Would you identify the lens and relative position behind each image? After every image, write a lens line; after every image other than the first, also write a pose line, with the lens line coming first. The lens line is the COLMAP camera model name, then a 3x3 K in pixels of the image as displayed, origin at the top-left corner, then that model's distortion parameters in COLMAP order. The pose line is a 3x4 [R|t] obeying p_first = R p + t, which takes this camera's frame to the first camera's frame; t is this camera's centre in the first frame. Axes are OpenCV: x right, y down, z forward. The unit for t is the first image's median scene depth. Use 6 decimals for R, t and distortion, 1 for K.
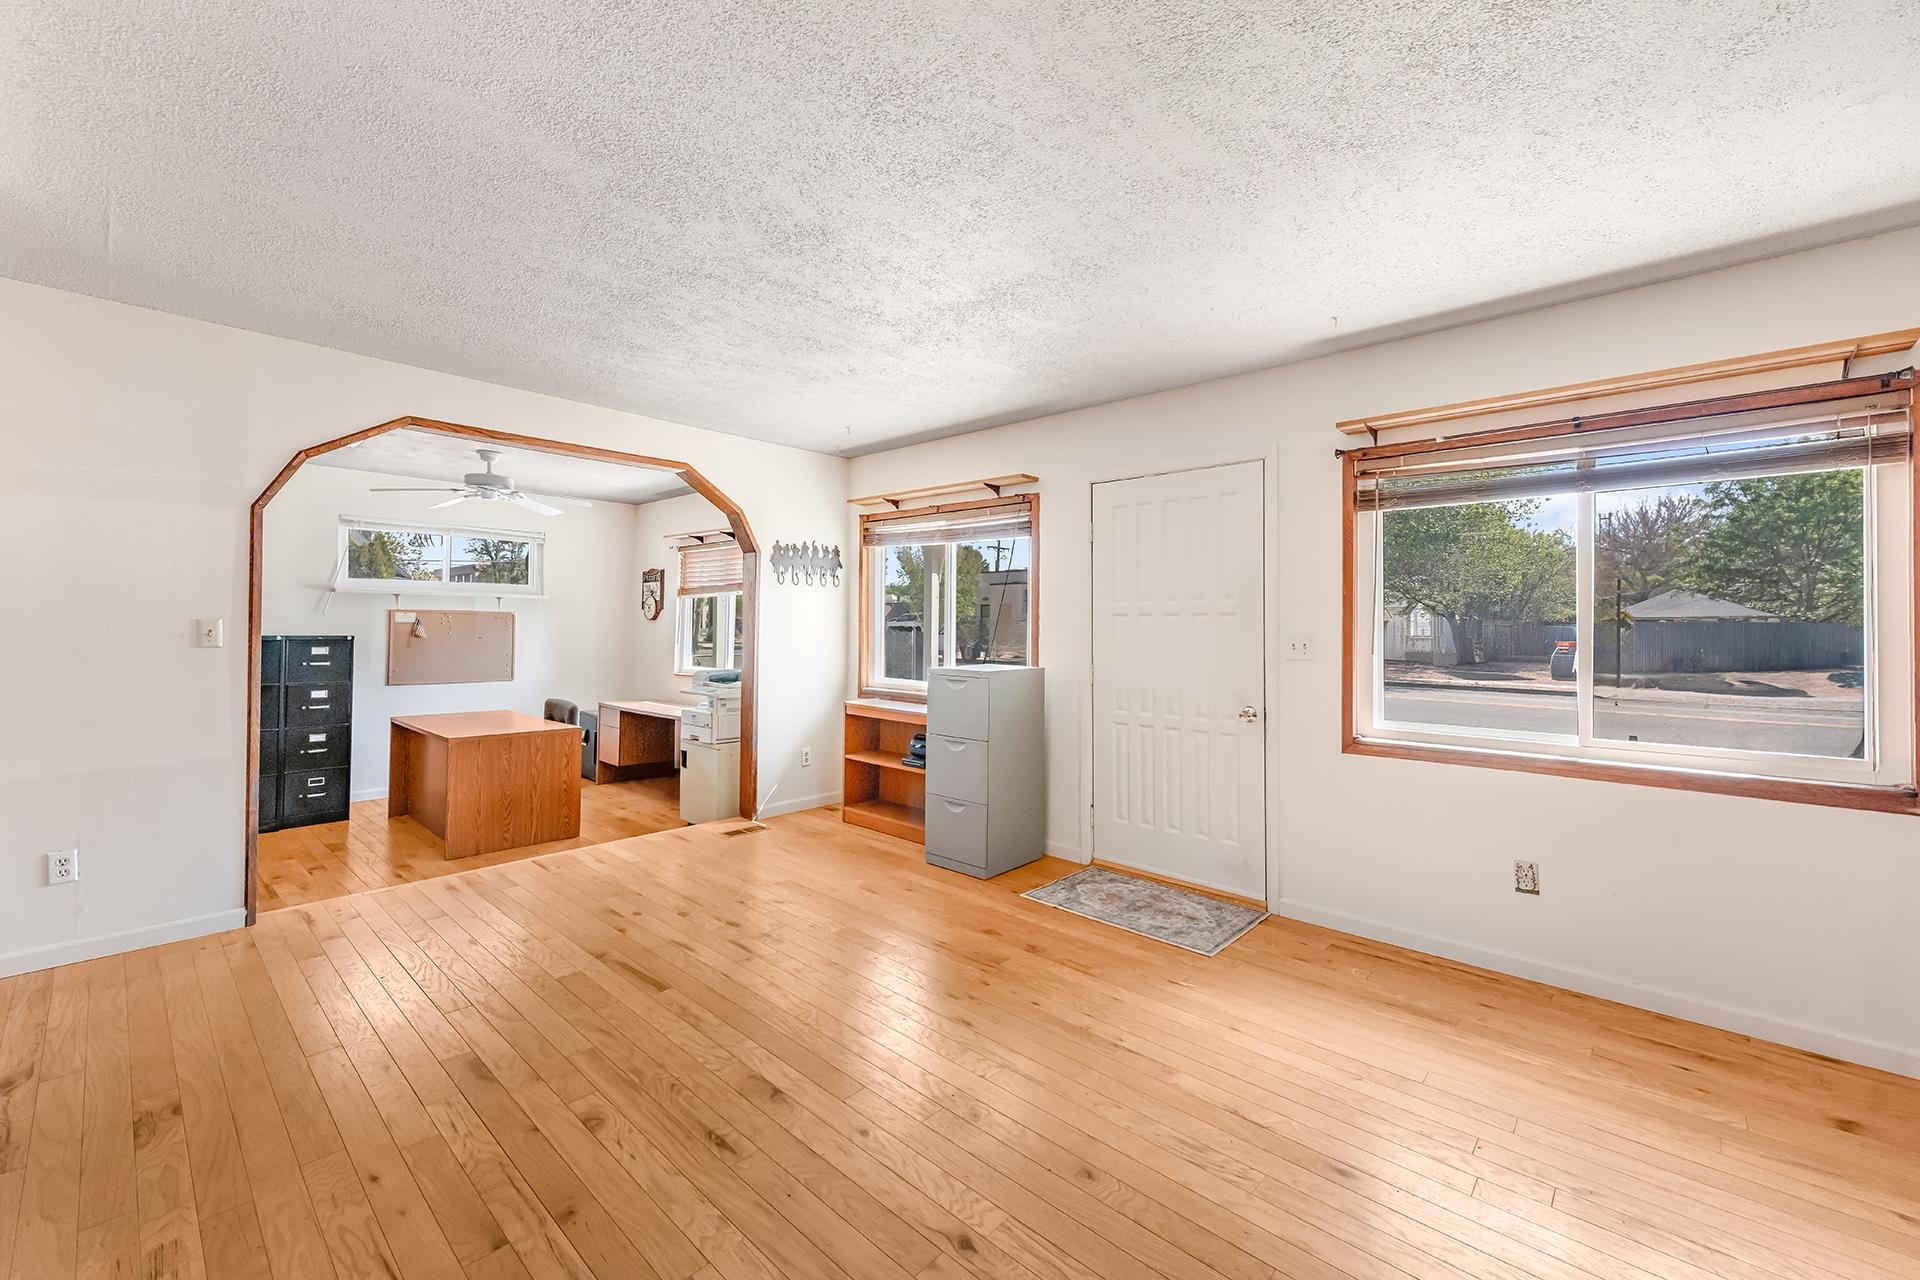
lens RADIAL K [[768.6, 0, 959.1], [0, 768.6, 624.1], [0, 0, 1]] dist [0.000374, -0.000273]
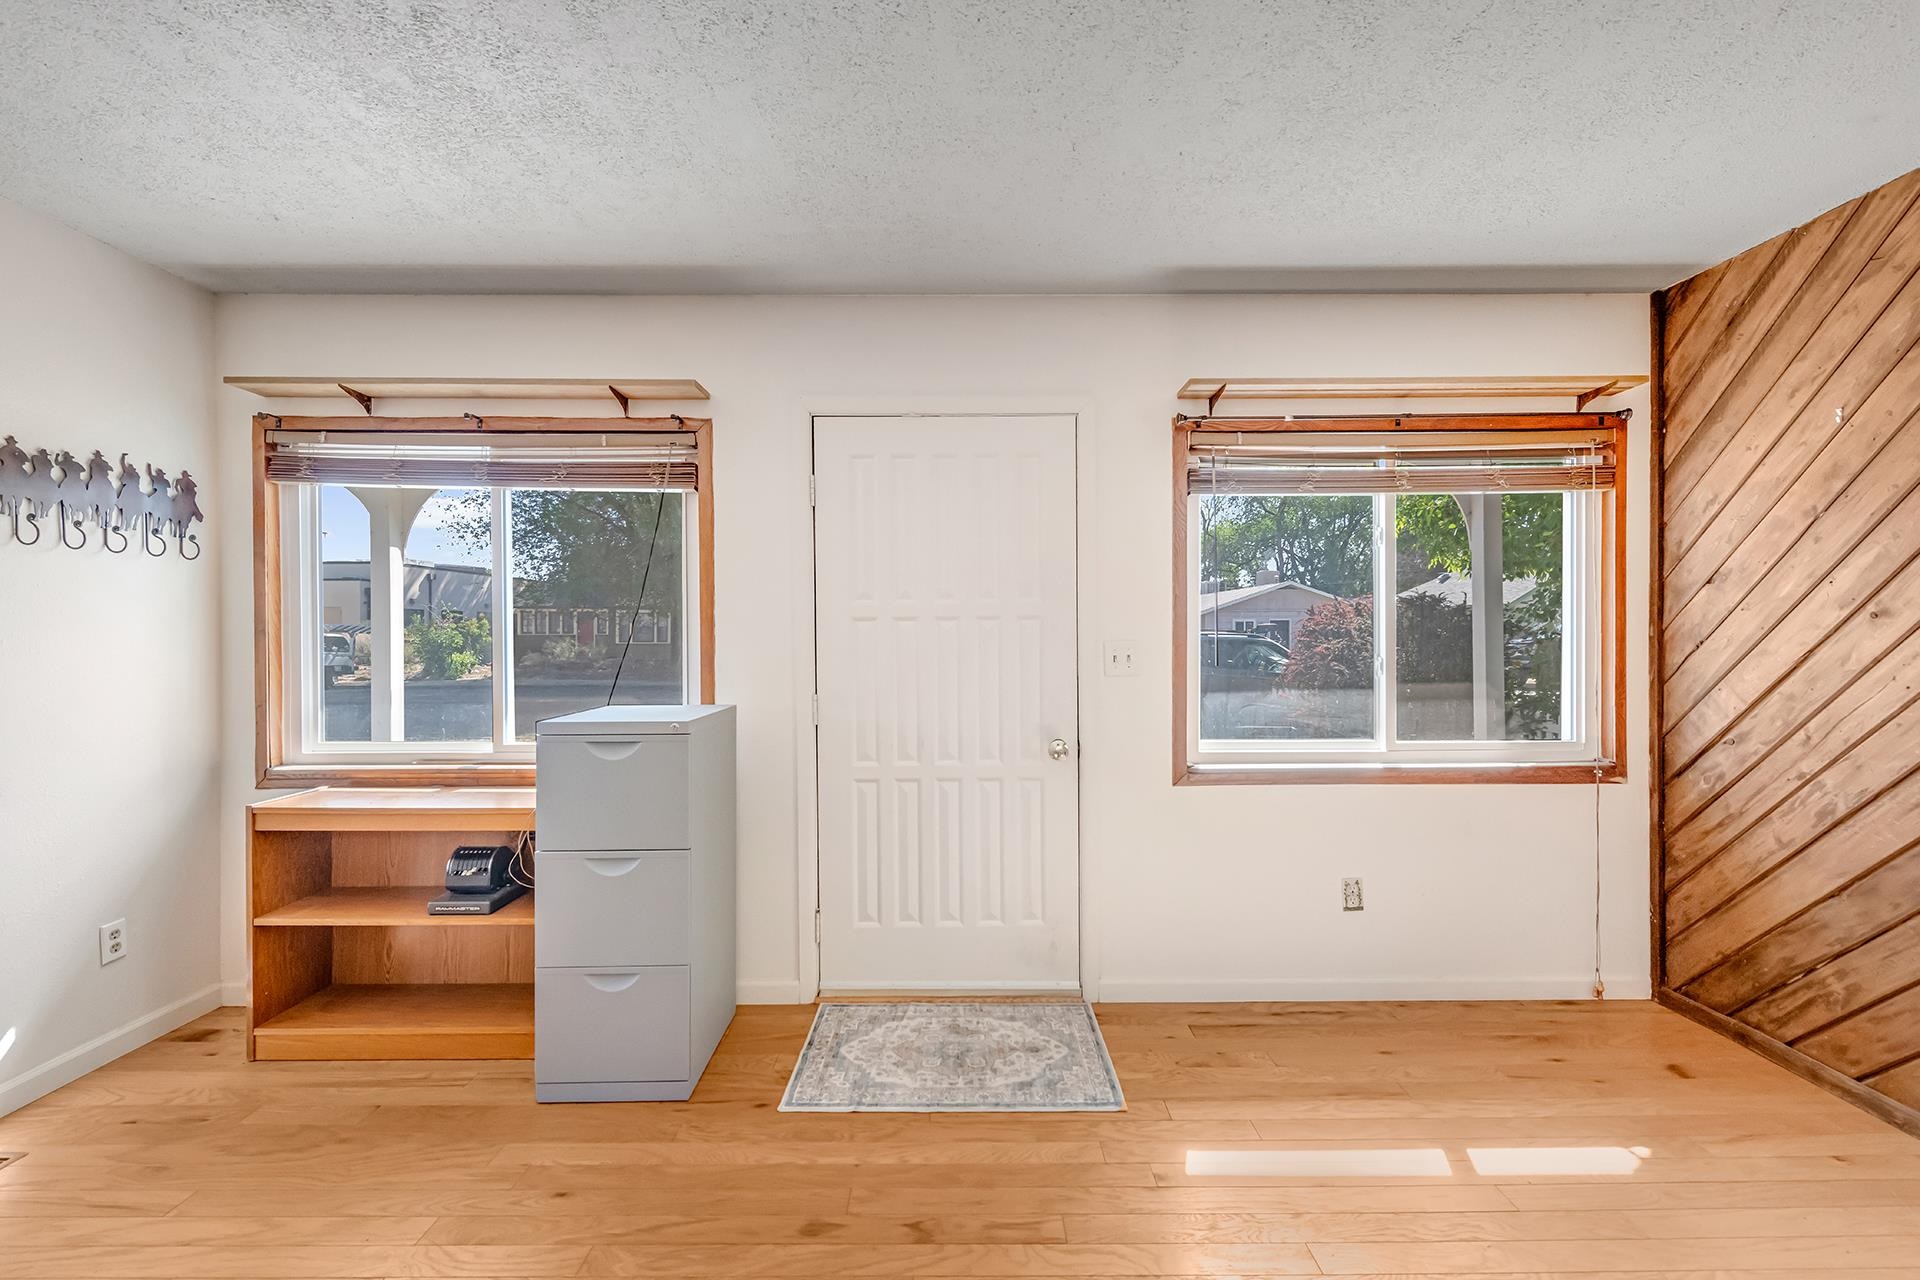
lens RADIAL K [[789.5, 0, 960.0], [0, 789.5, 640.0], [0, 0, 1]] dist [0.003898, -0.000158]
pose [[0.730984, -0.017488, 0.682171, -0.215952], [0.009769, 0.999837, 0.015164, -0.003372], [-0.682325, -0.004421, 0.731036, 0.480293]]
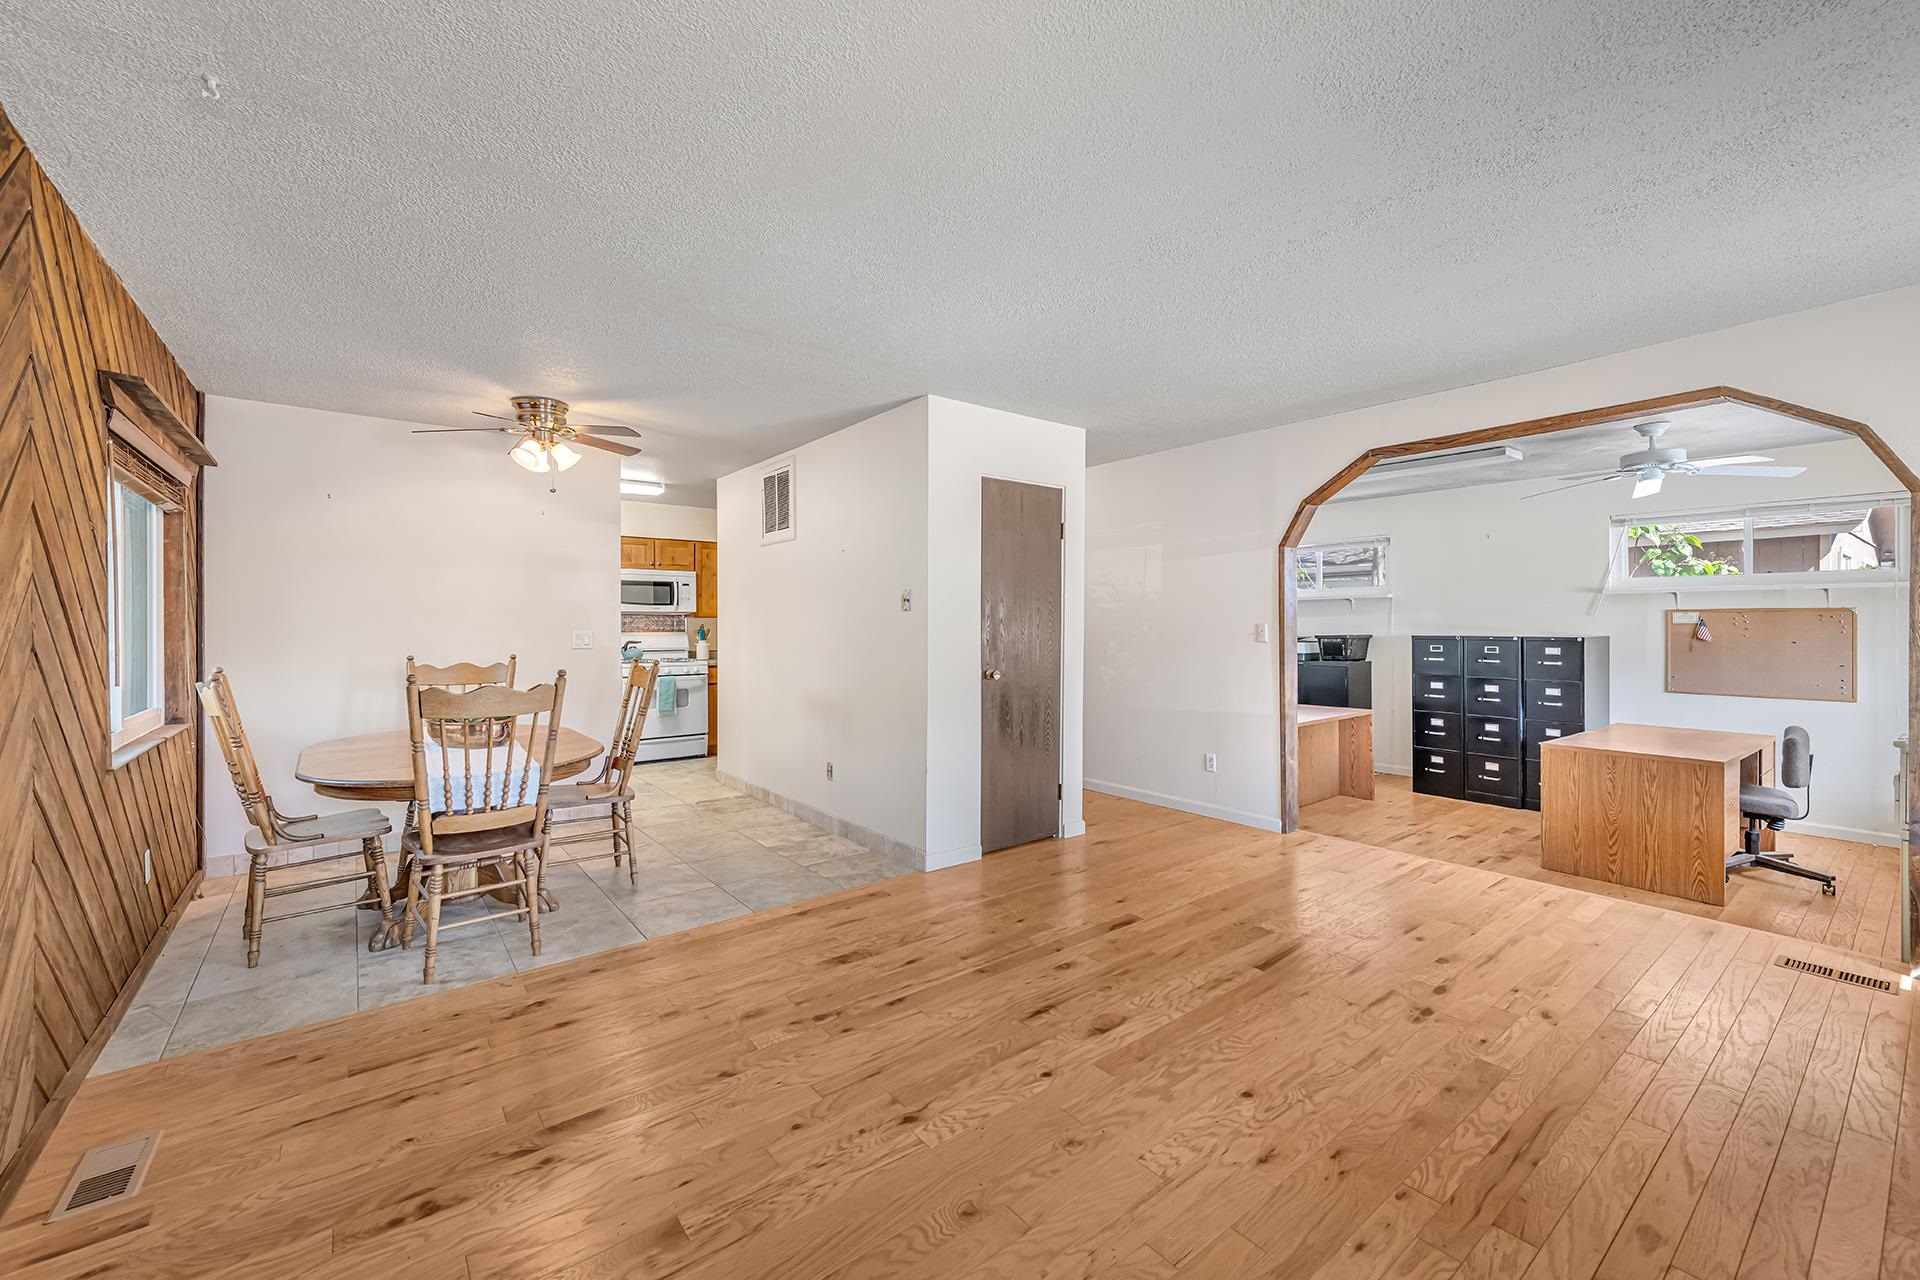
lens RADIAL K [[768.6, 0, 959.1], [0, 768.6, 624.1], [0, 0, 1]] dist [0.000374, -0.000273]
pose [[-0.173000, -0.006729, -0.984899, 0.539127], [0.003226, 0.999967, -0.007399, 0.004220], [0.984916, -0.004458, -0.172973, 0.569070]]
